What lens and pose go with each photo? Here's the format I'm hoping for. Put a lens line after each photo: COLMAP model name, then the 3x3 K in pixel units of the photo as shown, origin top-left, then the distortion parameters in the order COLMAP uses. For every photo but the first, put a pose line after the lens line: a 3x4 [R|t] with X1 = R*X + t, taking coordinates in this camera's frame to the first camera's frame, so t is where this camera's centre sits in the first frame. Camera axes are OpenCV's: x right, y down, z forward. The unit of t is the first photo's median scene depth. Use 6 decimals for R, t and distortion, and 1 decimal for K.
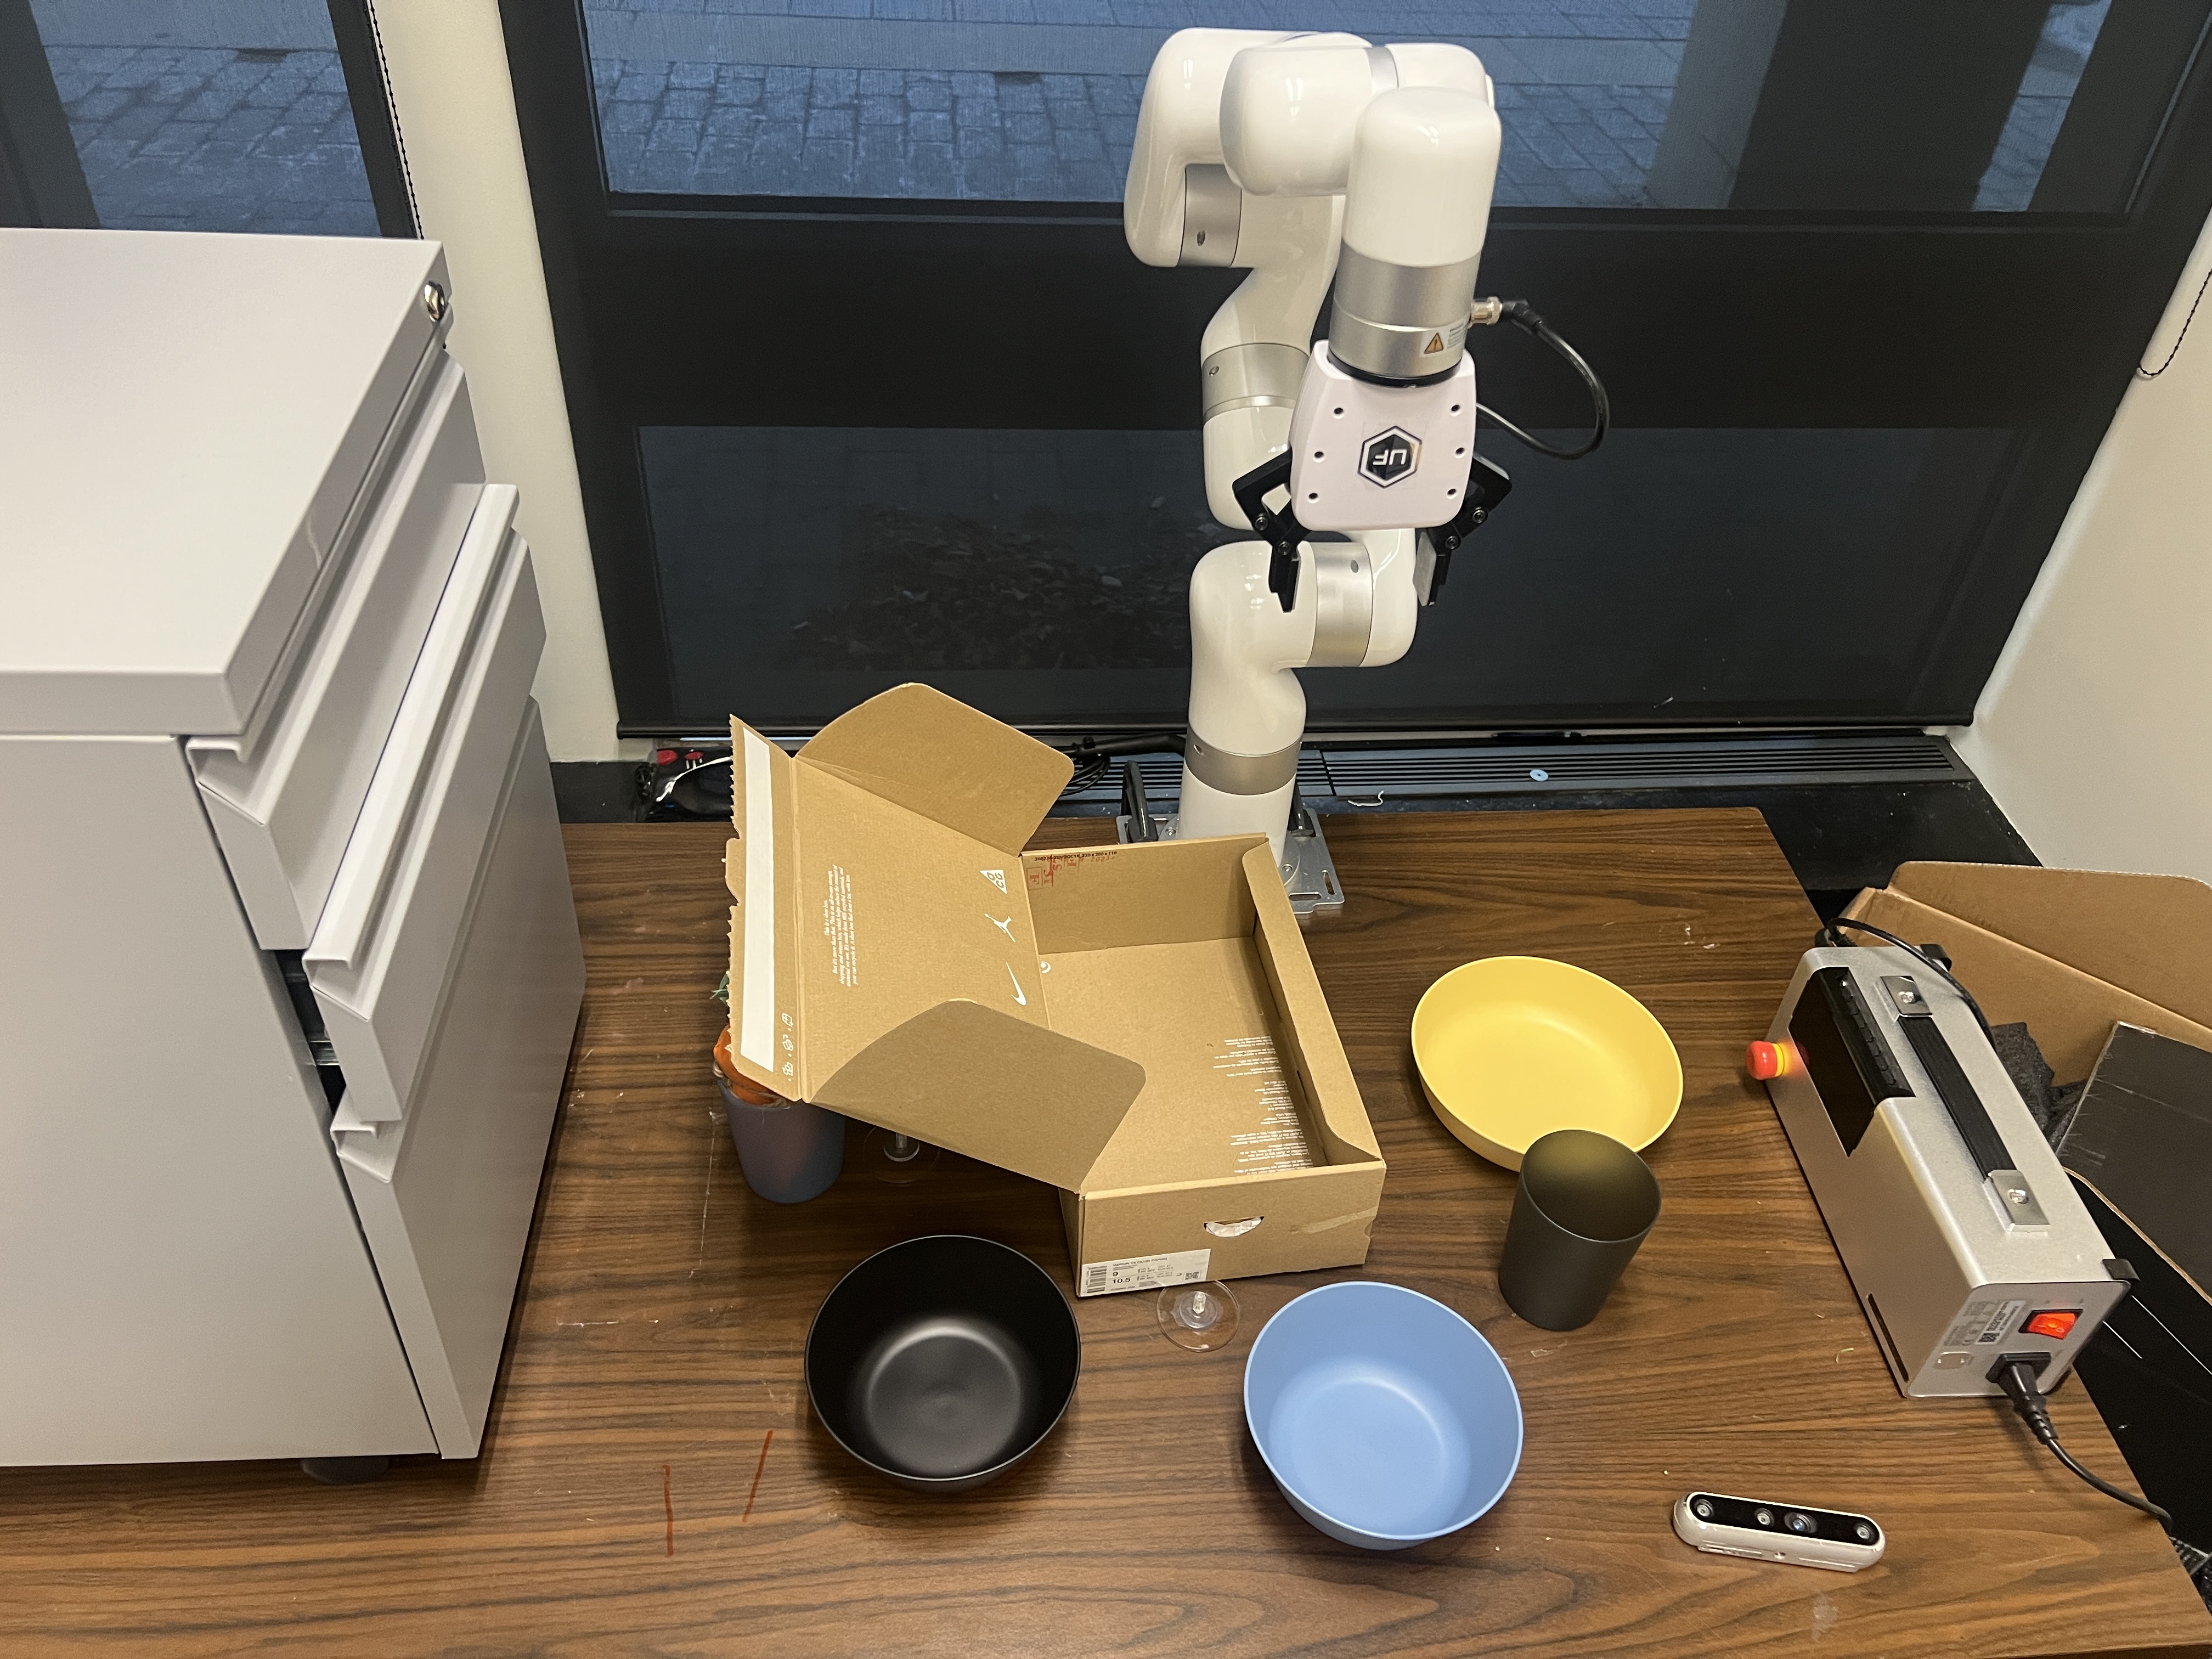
lens RADIAL K [[1735.2, 0, 1106.0], [0, 1735.2, 829.5], [0, 0, 1]] dist [0.002645, -0.006316]
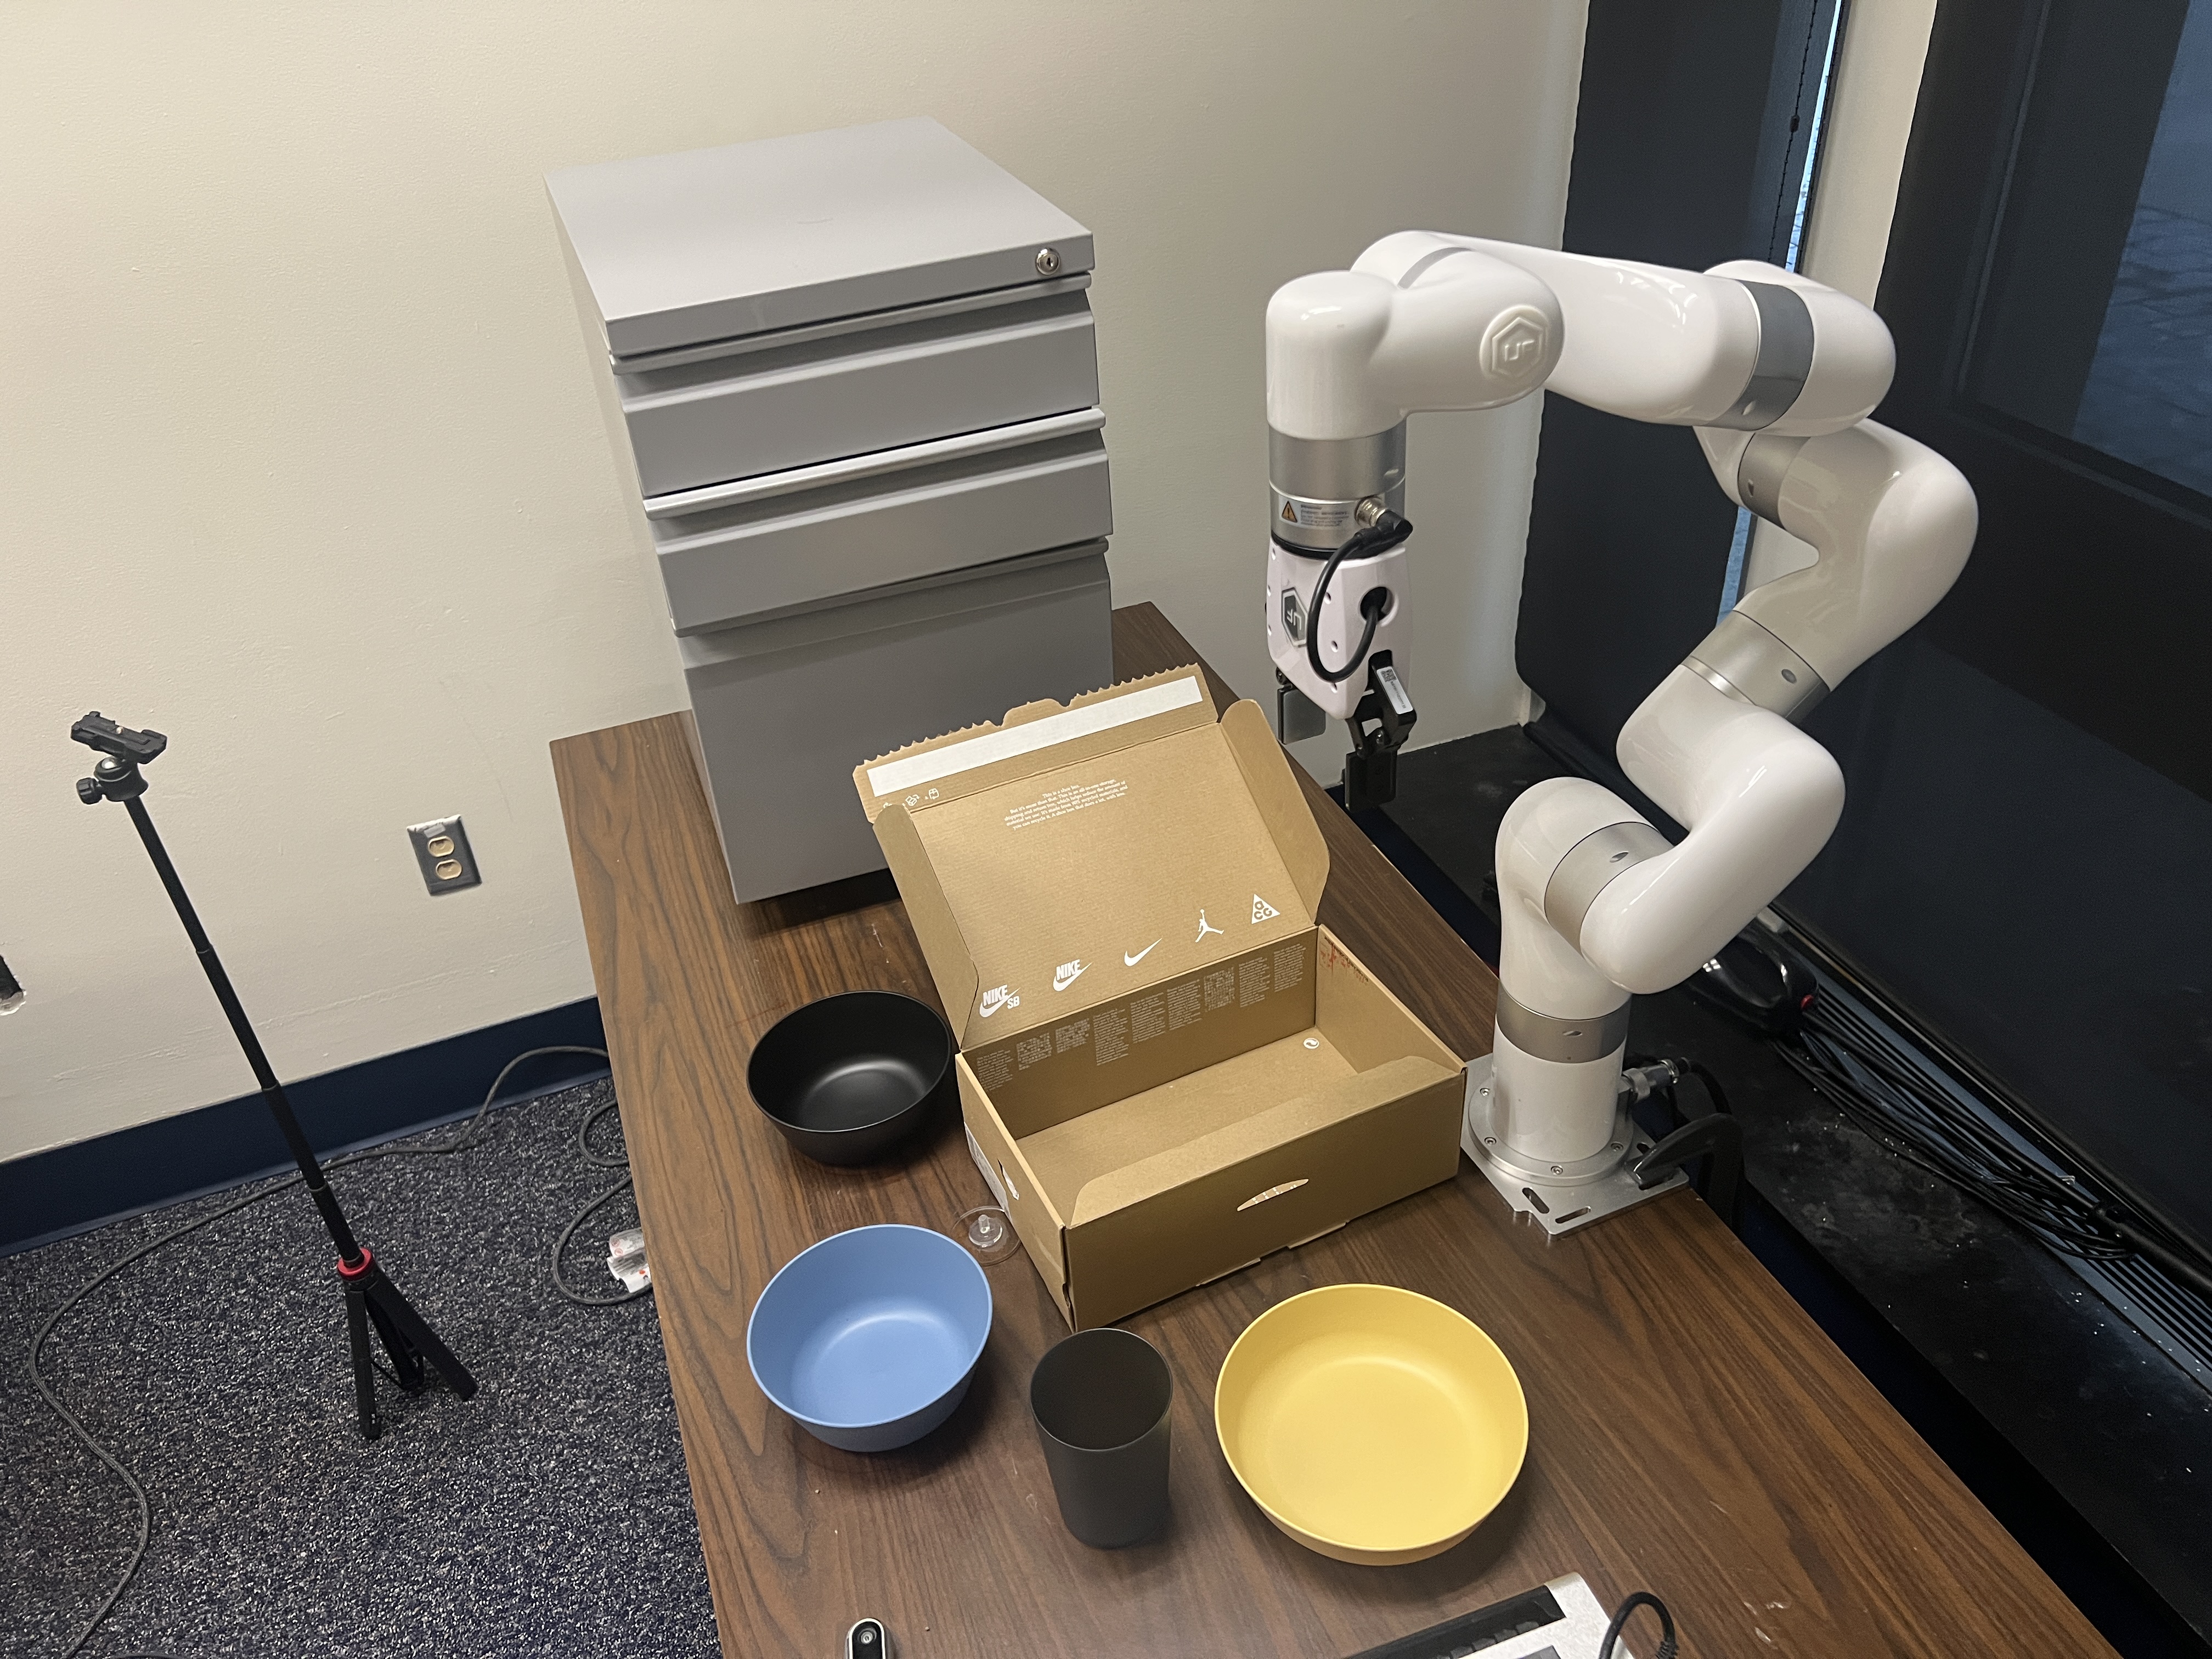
lens RADIAL K [[1735.2, 0, 1106.0], [0, 1735.2, 829.5], [0, 0, 1]] dist [0.002645, -0.006316]
pose [[0.255623, 0.489595, -0.833639, 0.927919], [-0.569235, 0.773191, 0.279547, -0.303395], [0.781427, 0.403078, 0.476341, 0.423078]]
